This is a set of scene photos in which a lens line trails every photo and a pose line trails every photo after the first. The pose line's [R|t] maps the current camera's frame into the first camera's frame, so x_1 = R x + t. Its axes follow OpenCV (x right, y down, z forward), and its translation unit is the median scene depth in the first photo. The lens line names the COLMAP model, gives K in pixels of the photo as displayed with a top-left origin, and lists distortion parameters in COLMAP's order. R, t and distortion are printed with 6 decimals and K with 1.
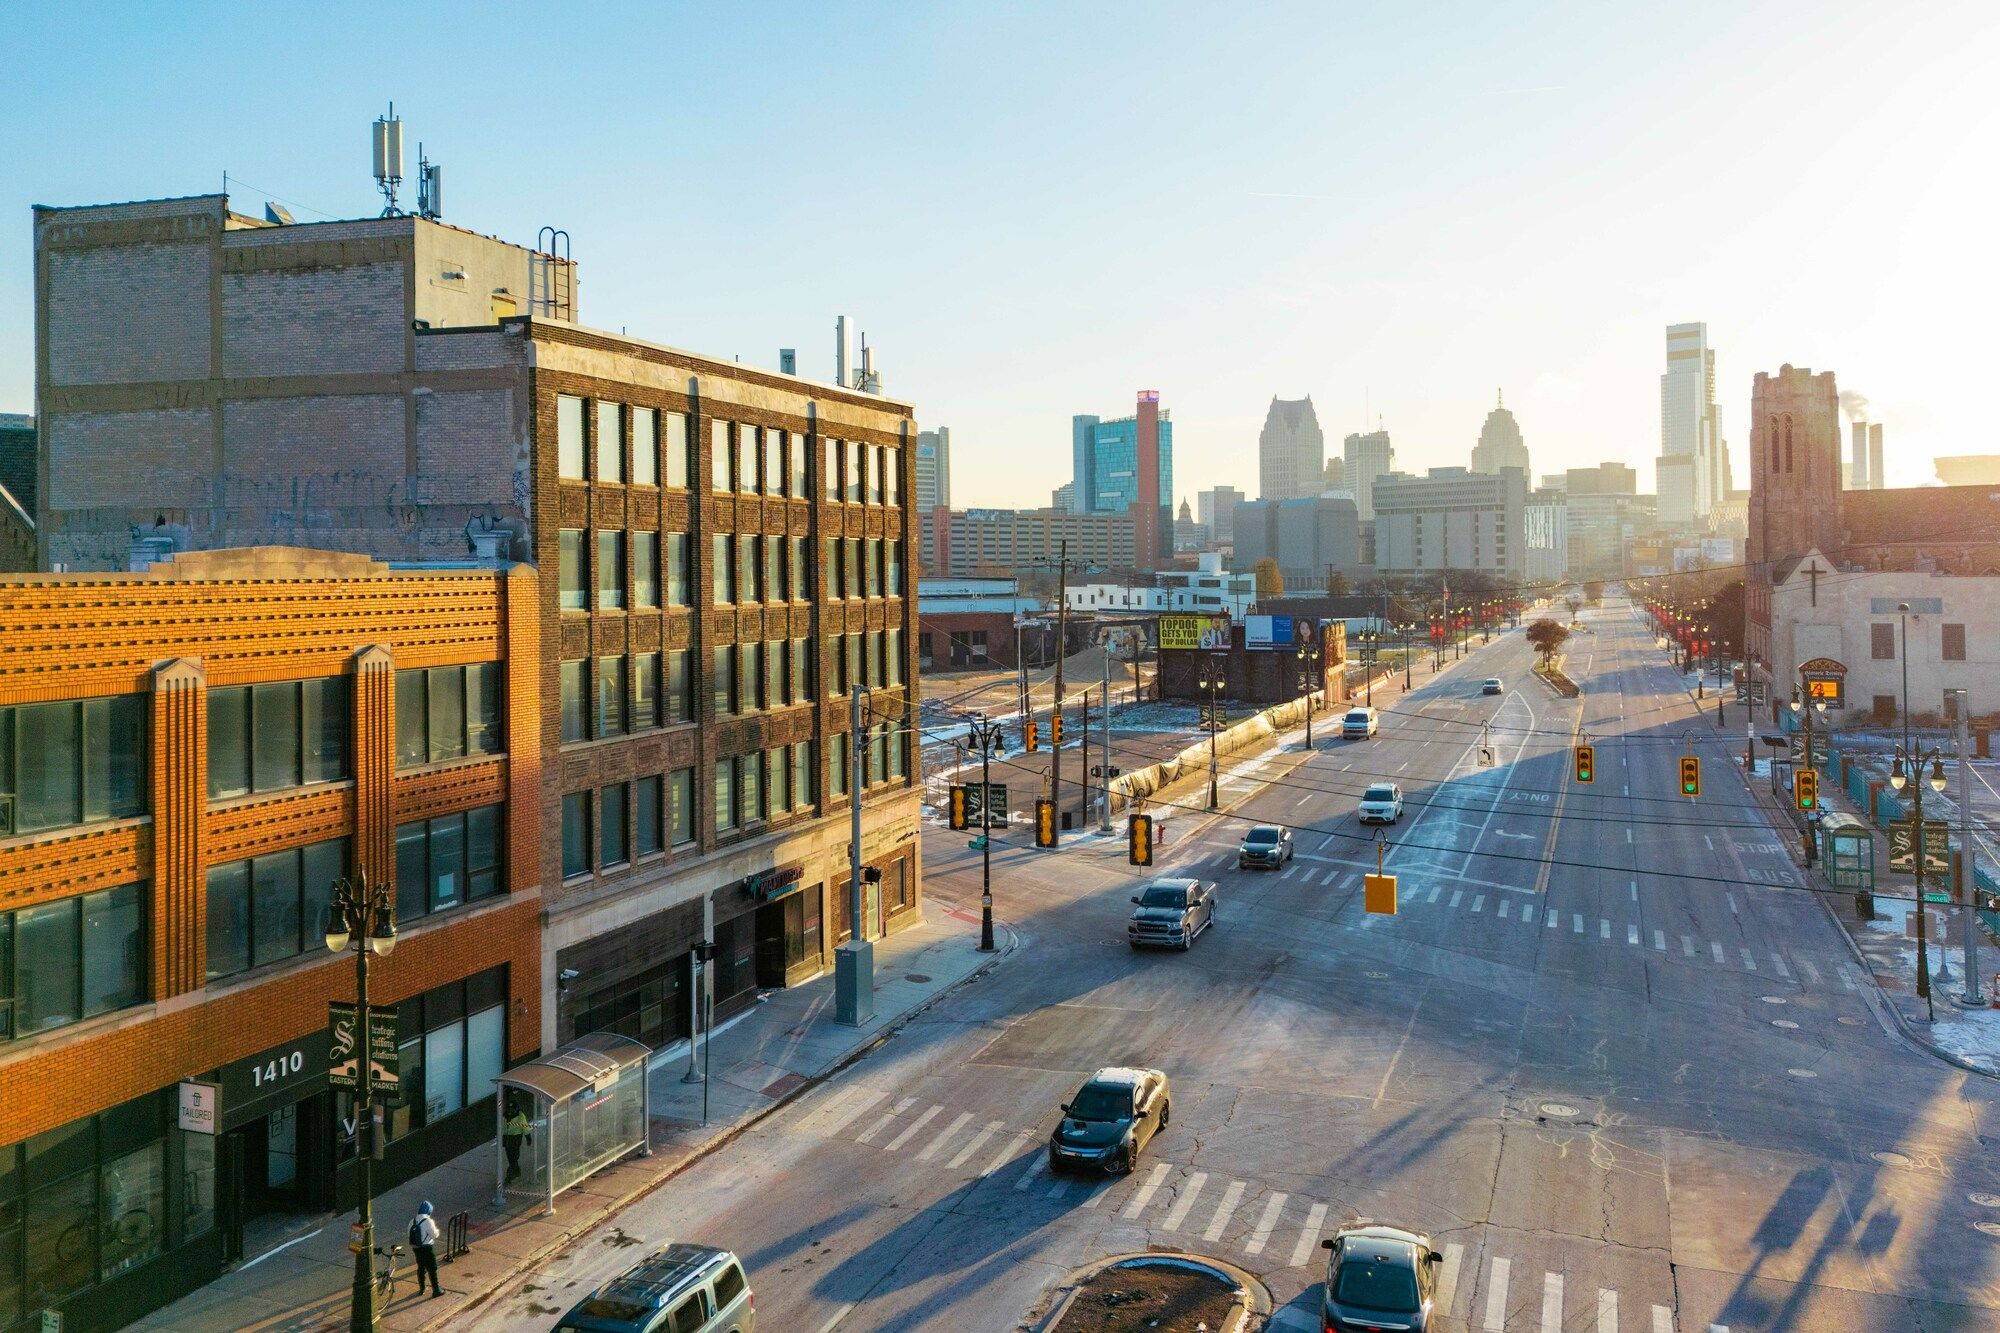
lens RADIAL K [[1538.5, 0, 1051.1], [0, 1538.5, 585.1], [0, 0, 1]] dist [0.070556, -0.065198]
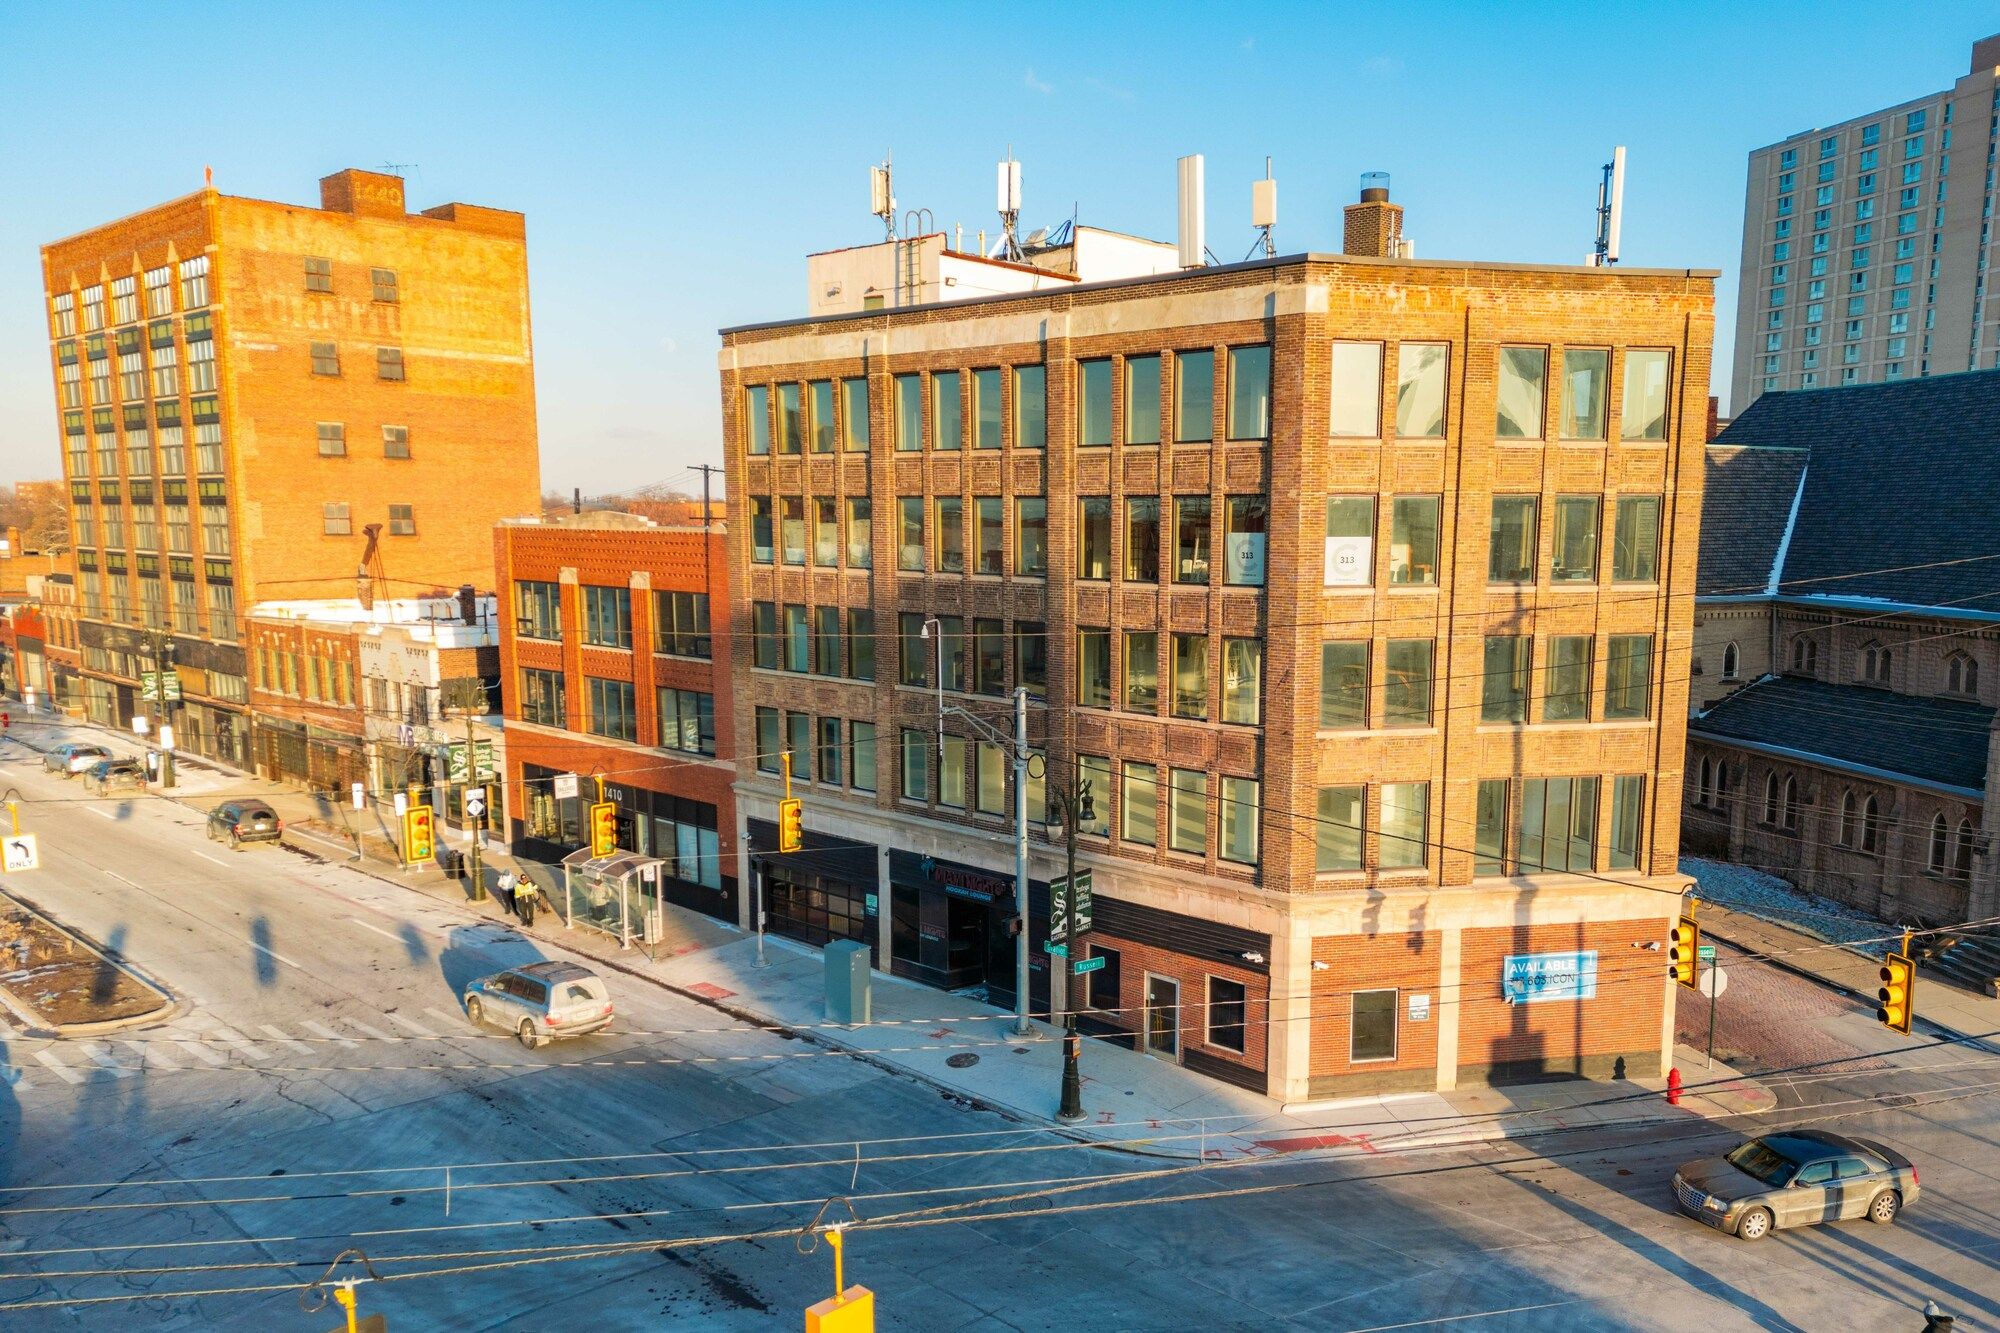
lens RADIAL K [[1538.5, 0, 1102.3], [0, 1538.5, 755.3], [0, 0, 1]] dist [0.070556, -0.065198]
pose [[-0.389410, 0.154572, -0.908002, 0.676425], [-0.008801, 0.985148, 0.171479, -0.042542], [0.921023, 0.074767, -0.382266, 1.581504]]
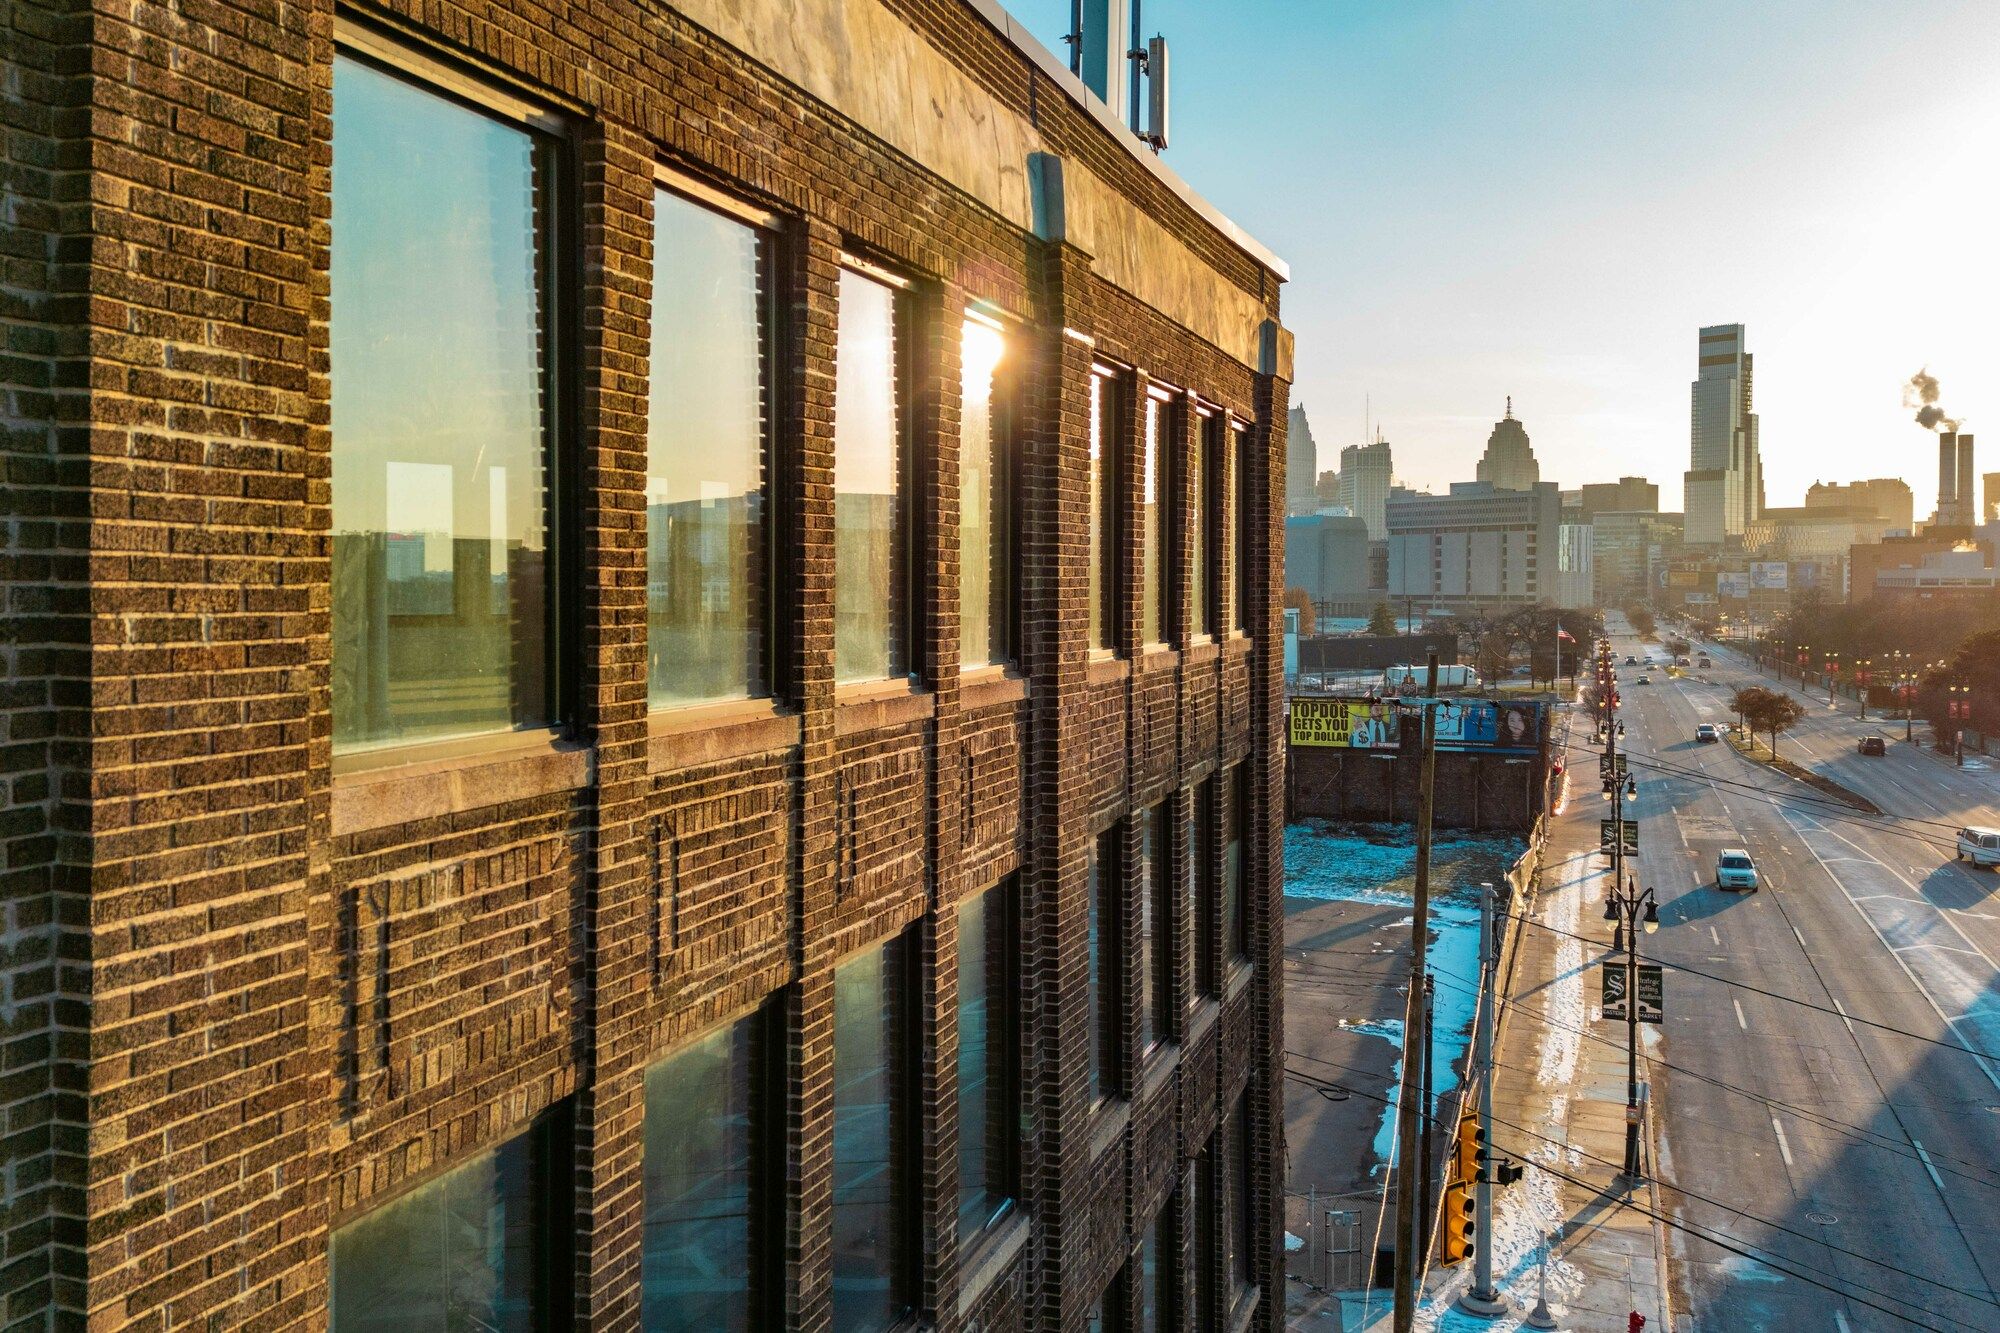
lens RADIAL K [[1650.4, 0, 983.6], [0, 1650.4, 610.5], [0, 0, 1]] dist [0.065964, -0.007741]
pose [[0.999728, 0.007352, -0.022153, -0.185029], [-0.007289, 0.999969, 0.002892, -0.074780], [0.022173, -0.002730, 0.999750, 0.942262]]
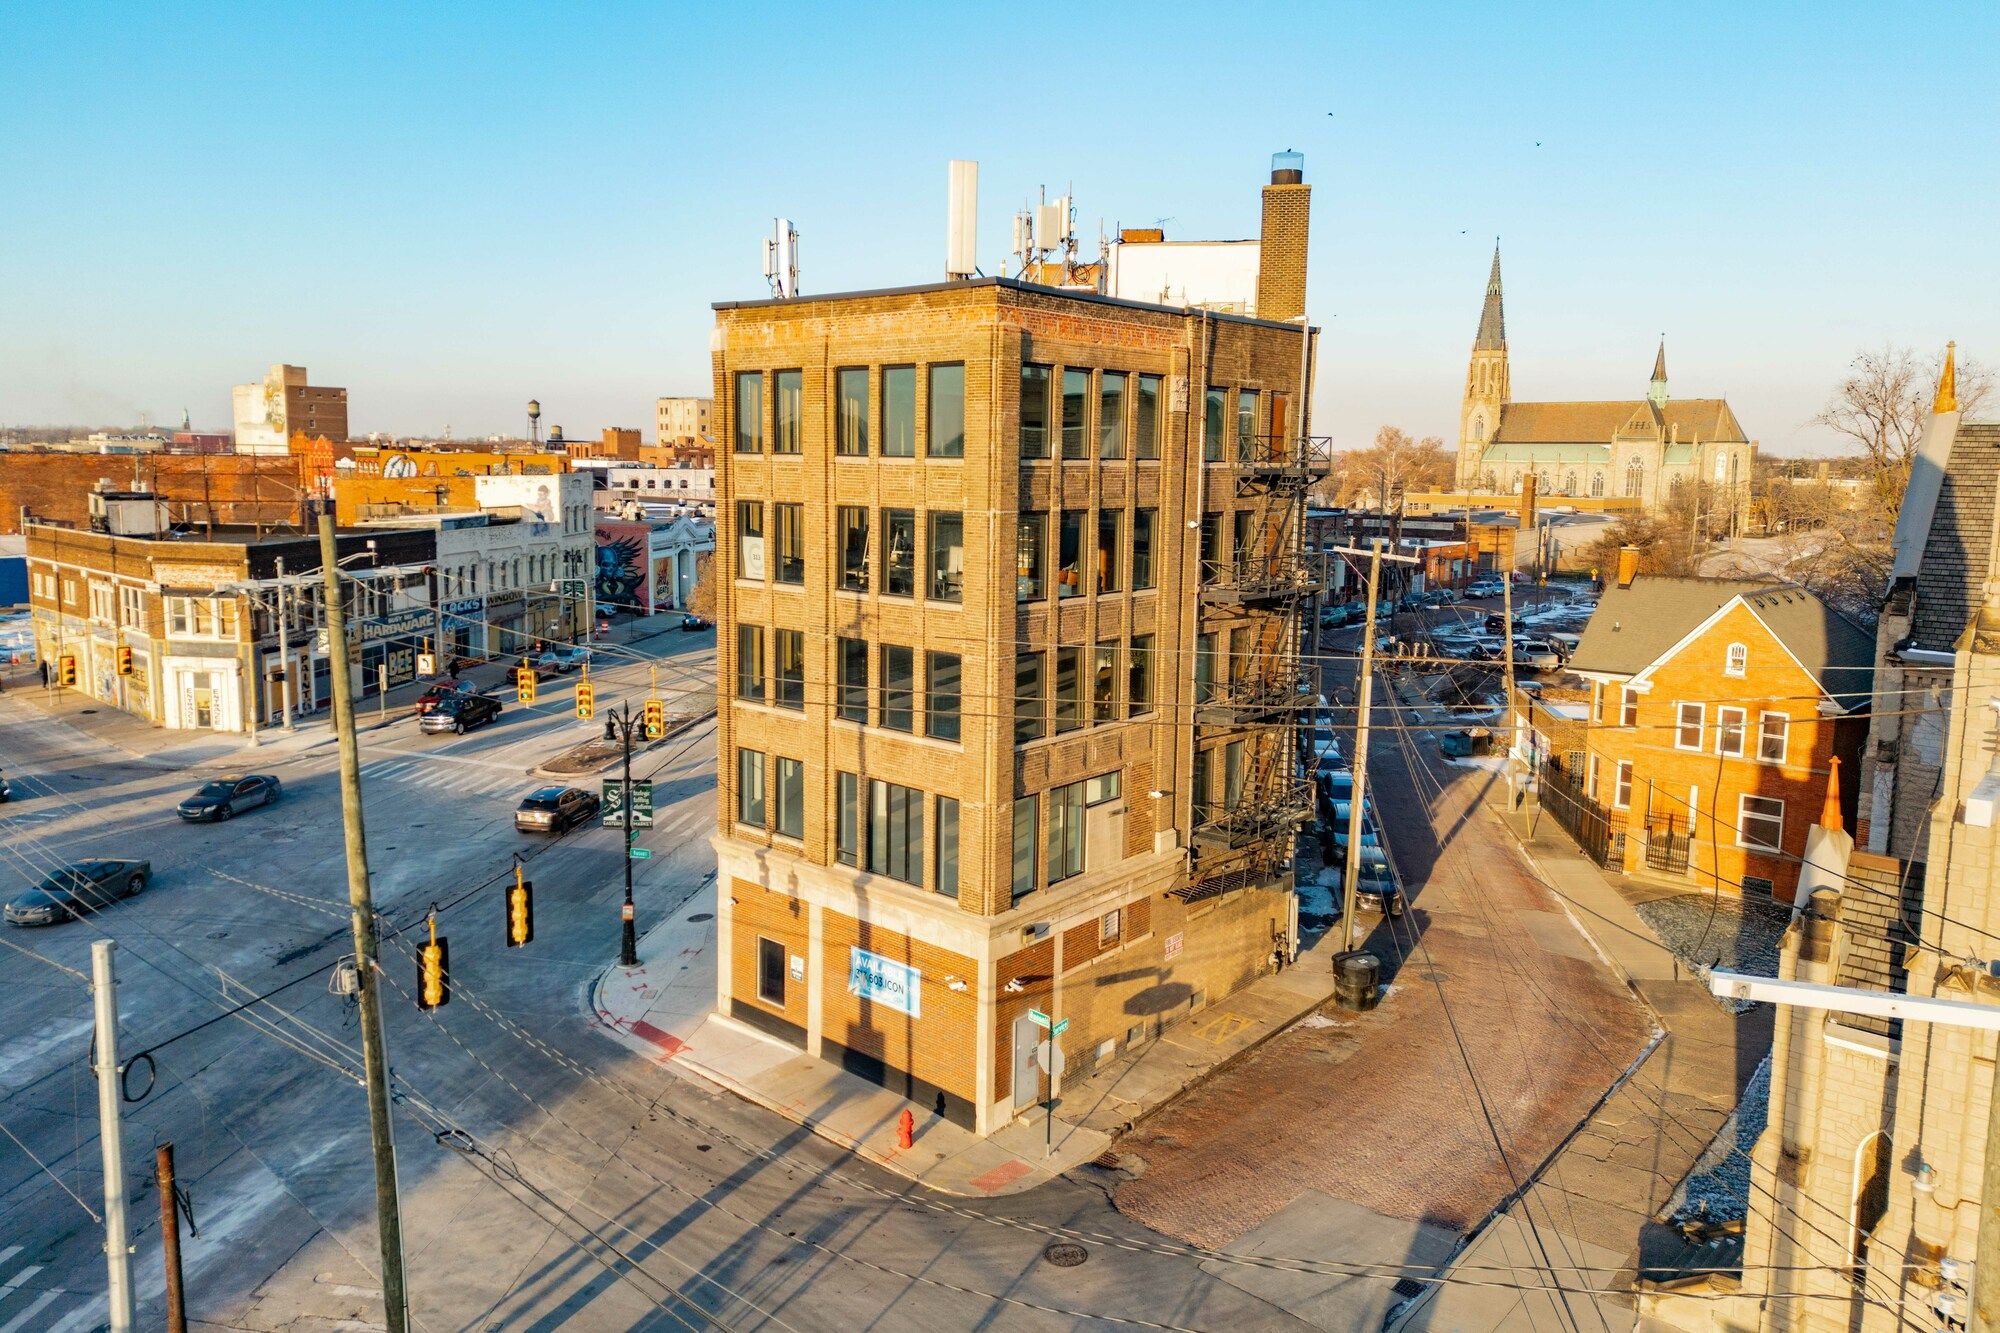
lens RADIAL K [[1425.5, 0, 962.0], [0, 1425.5, 637.3], [0, 0, 1]] dist [0.070433, -0.059570]
pose [[-0.983693, 0.023110, -0.178366, -0.107765], [-0.002237, 0.990062, 0.140616, -0.080712], [0.179843, 0.138722, -0.973865, 2.272201]]
